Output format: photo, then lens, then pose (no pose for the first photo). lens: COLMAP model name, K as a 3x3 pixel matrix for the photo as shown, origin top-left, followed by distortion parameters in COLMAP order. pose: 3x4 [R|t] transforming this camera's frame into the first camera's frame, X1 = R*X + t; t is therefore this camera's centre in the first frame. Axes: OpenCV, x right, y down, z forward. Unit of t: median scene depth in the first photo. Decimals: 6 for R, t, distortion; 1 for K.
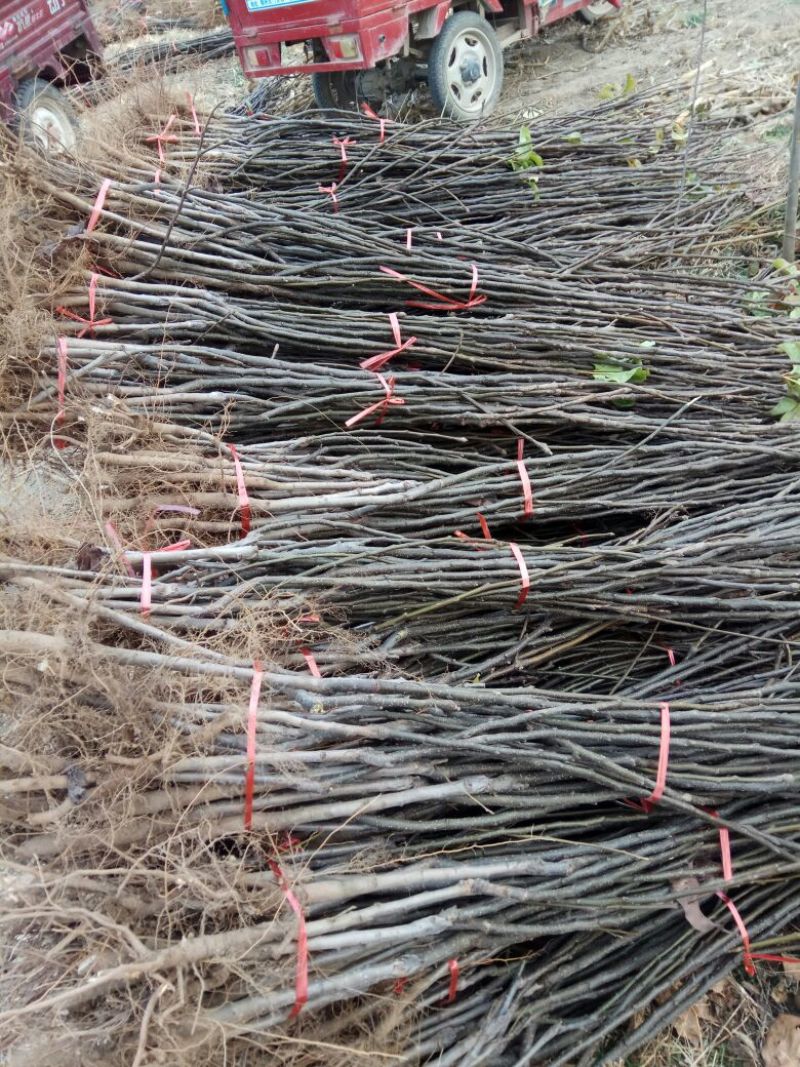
lens RADIAL K [[775.9, 0, 400.0], [0, 775.9, 533.5], [0, 0, 1]] dist [-0.006682, -0.008471]
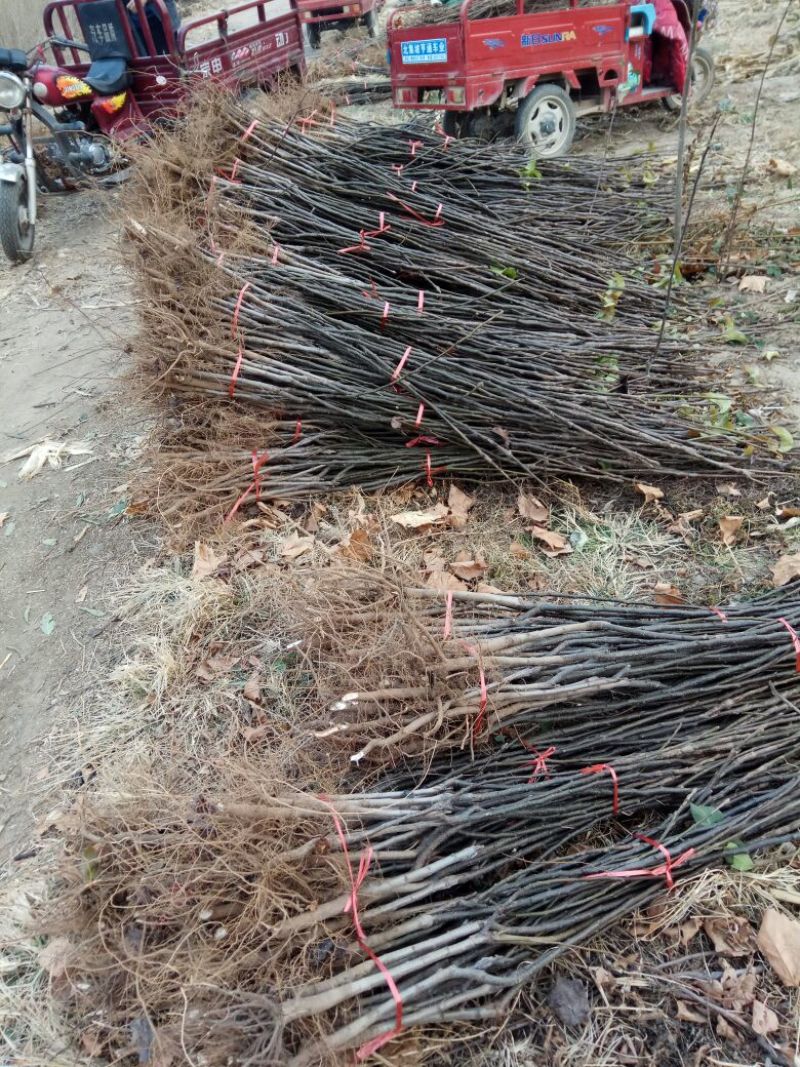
lens RADIAL K [[775.9, 0, 400.0], [0, 775.9, 533.5], [0, 0, 1]] dist [-0.006682, -0.008471]
pose [[0.960680, 0.229746, -0.155917, 0.248750], [-0.239810, 0.969589, -0.048881, 0.273935], [0.139945, 0.084350, 0.986560, -0.390069]]
